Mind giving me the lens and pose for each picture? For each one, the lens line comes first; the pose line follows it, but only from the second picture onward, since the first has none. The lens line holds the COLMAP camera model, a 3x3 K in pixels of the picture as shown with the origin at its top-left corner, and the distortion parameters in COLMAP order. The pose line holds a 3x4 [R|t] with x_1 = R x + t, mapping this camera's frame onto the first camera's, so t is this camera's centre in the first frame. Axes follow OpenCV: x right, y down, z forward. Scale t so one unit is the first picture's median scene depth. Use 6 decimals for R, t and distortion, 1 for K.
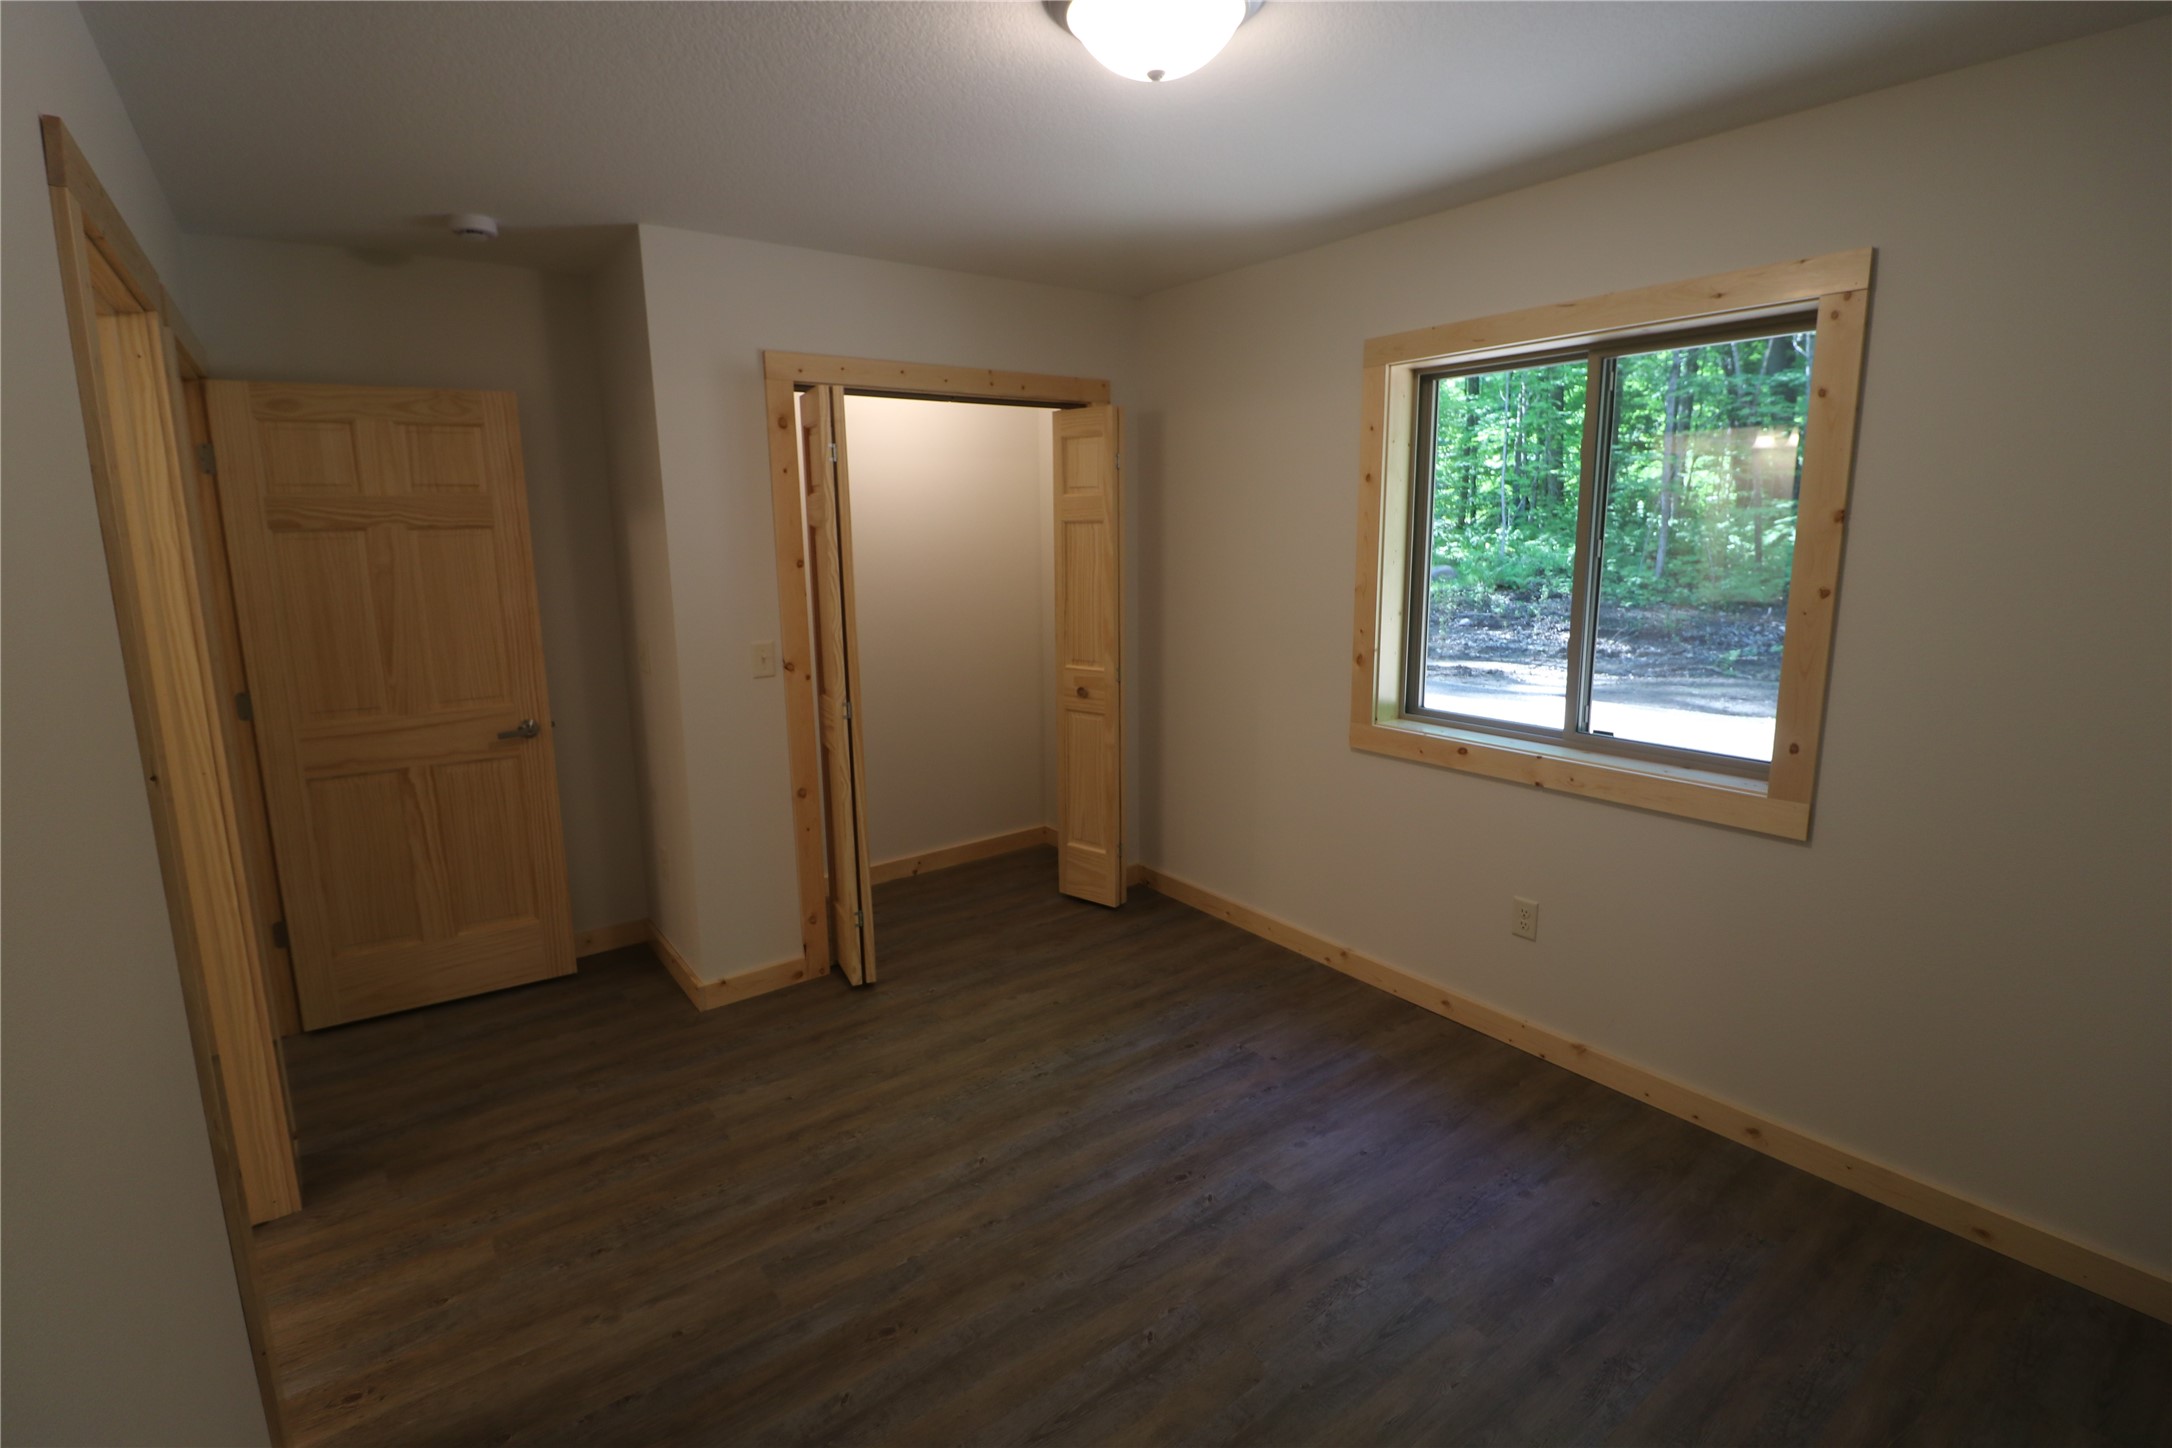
lens RADIAL K [[1008.4, 0, 1050.8], [0, 1008.4, 694.5], [0, 0, 1]] dist [0.011165, -0.017941]
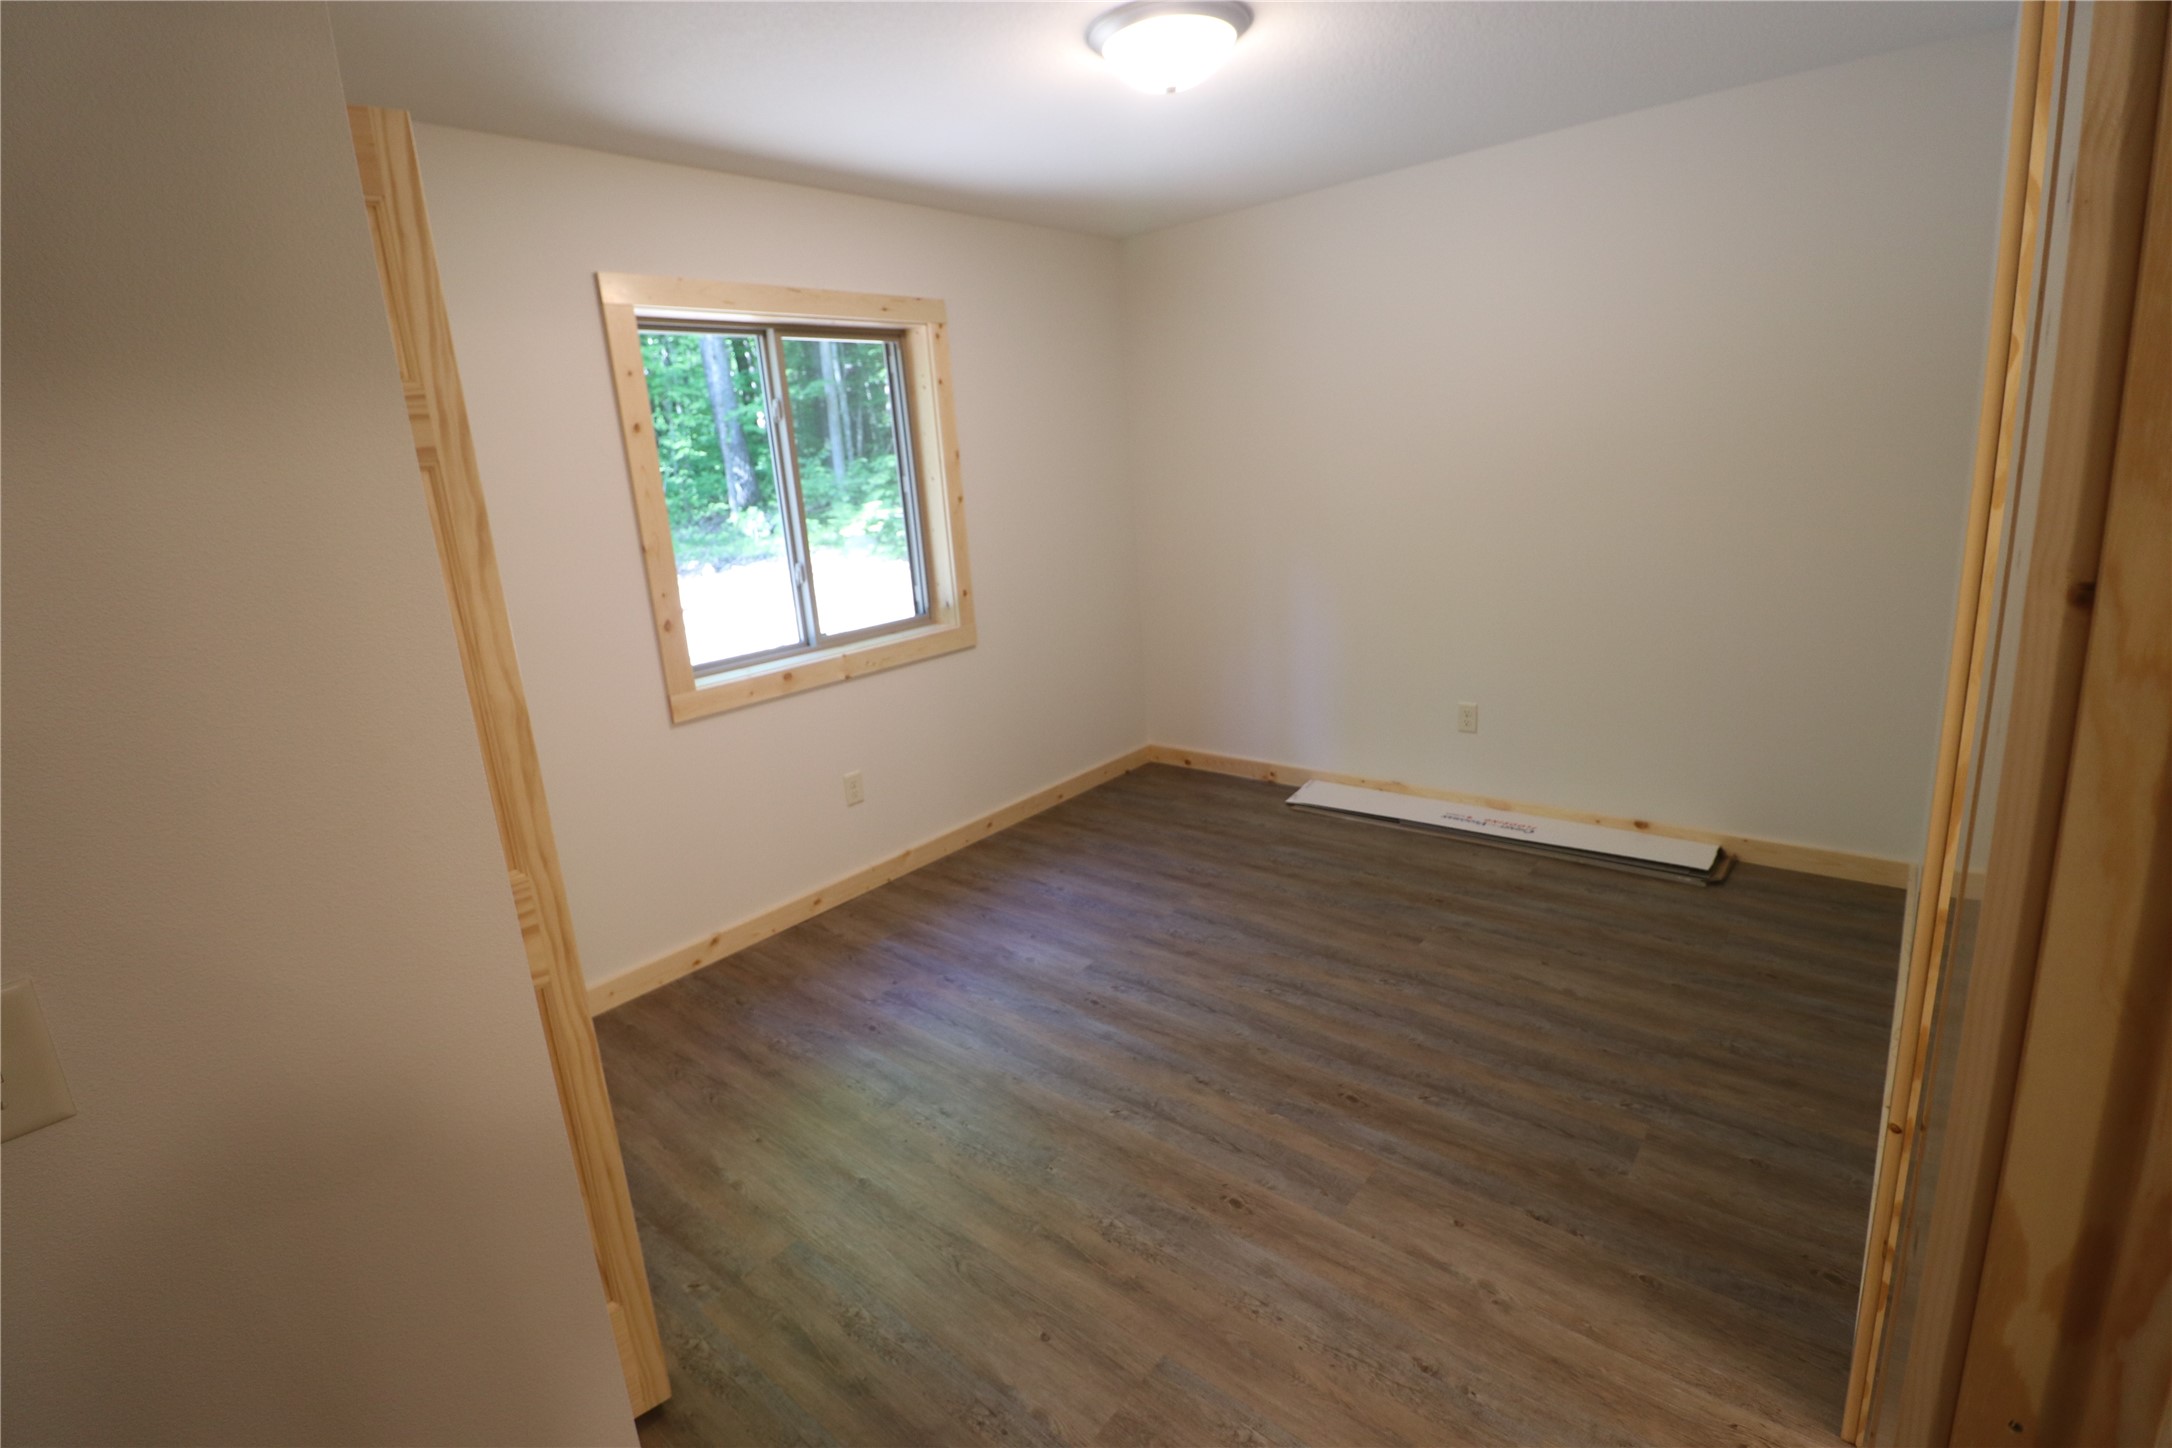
lens RADIAL K [[1000.9, 0, 1074.3], [0, 1000.9, 695.2], [0, 0, 1]] dist [-0.000065, -0.012181]
pose [[-0.240822, -0.189568, 0.951876, -0.872273], [0.242671, 0.937830, 0.248165, -0.148657], [-0.939742, 0.290756, -0.179848, 1.079267]]
